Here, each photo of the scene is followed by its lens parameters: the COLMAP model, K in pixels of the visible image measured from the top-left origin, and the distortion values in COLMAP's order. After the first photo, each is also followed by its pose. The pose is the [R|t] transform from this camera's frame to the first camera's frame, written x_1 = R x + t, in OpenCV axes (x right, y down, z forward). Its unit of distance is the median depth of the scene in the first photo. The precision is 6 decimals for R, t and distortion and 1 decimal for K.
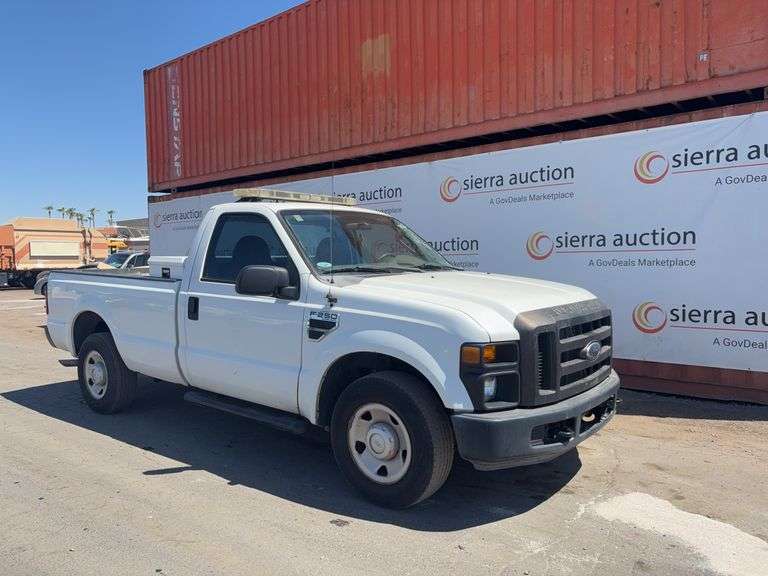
lens RADIAL K [[600.1, 0, 383.8], [0, 600.1, 276.0], [0, 0, 1]] dist [0.024475, -0.019047]
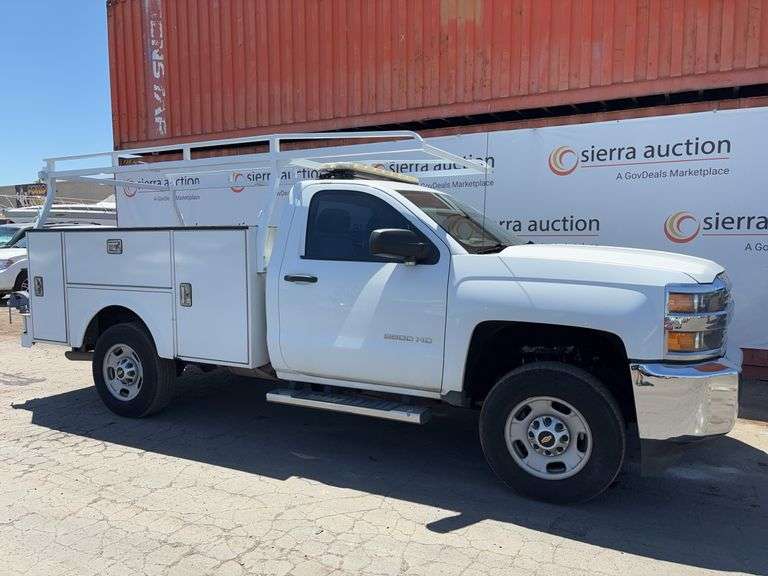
lens RADIAL K [[600.1, 0, 391.6], [0, 600.1, 288.5], [0, 0, 1]] dist [0.024475, -0.019047]
pose [[0.977161, 0.005749, 0.212425, -0.340300], [-0.014770, 0.999054, 0.040904, 0.010399], [-0.211989, -0.043107, 0.976321, 0.198191]]
